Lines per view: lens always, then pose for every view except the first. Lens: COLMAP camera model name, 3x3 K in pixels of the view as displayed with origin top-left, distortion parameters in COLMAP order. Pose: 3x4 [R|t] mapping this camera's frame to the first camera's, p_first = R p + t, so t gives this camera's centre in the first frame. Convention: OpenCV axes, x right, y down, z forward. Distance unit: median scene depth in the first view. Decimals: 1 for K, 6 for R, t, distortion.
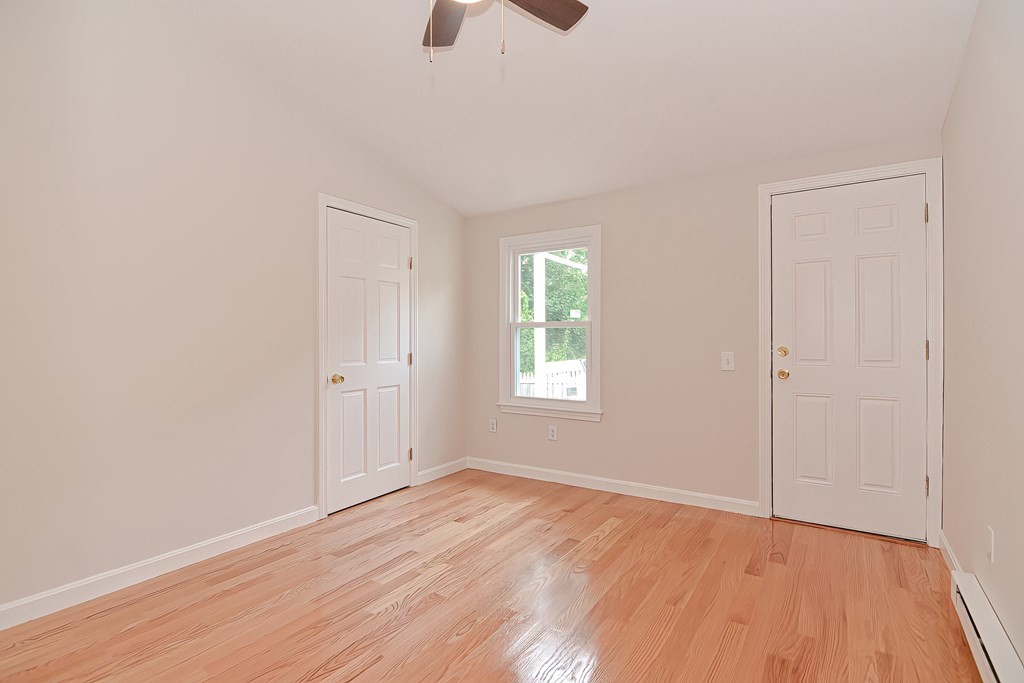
lens RADIAL K [[502.4, 0, 506.7], [0, 502.4, 337.7], [0, 0, 1]] dist [-0.000799, -0.001546]
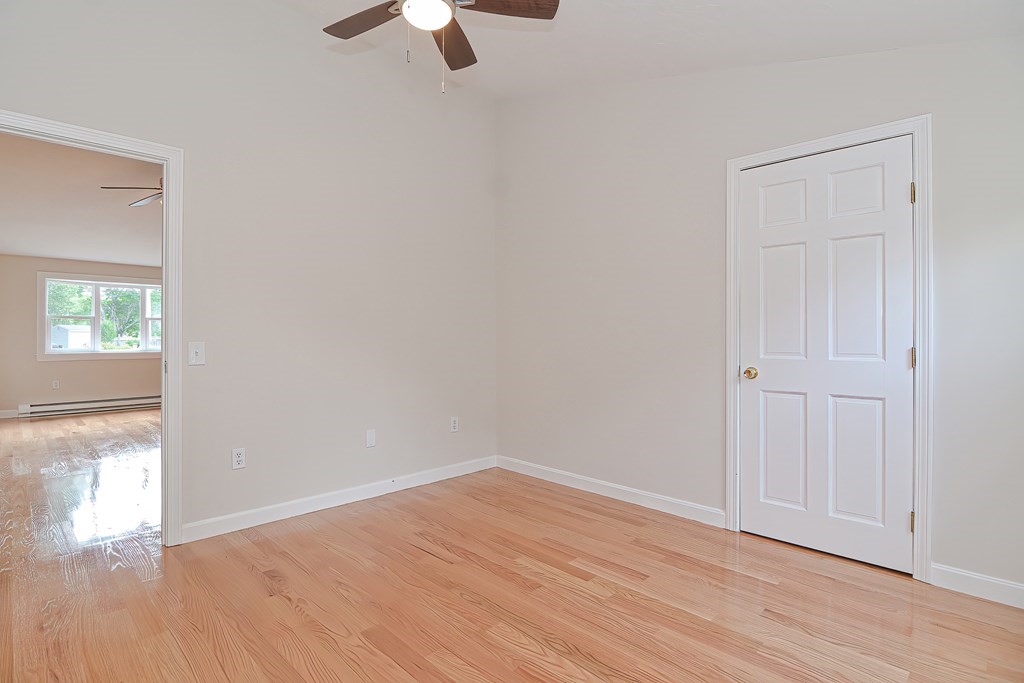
lens RADIAL K [[502.4, 0, 506.7], [0, 502.4, 337.7], [0, 0, 1]] dist [-0.000799, -0.001546]
pose [[-0.205057, 0.006382, -0.978729, 0.579771], [-0.000357, 0.999978, 0.006595, 0.018649], [0.978750, 0.001702, -0.205050, 0.809257]]
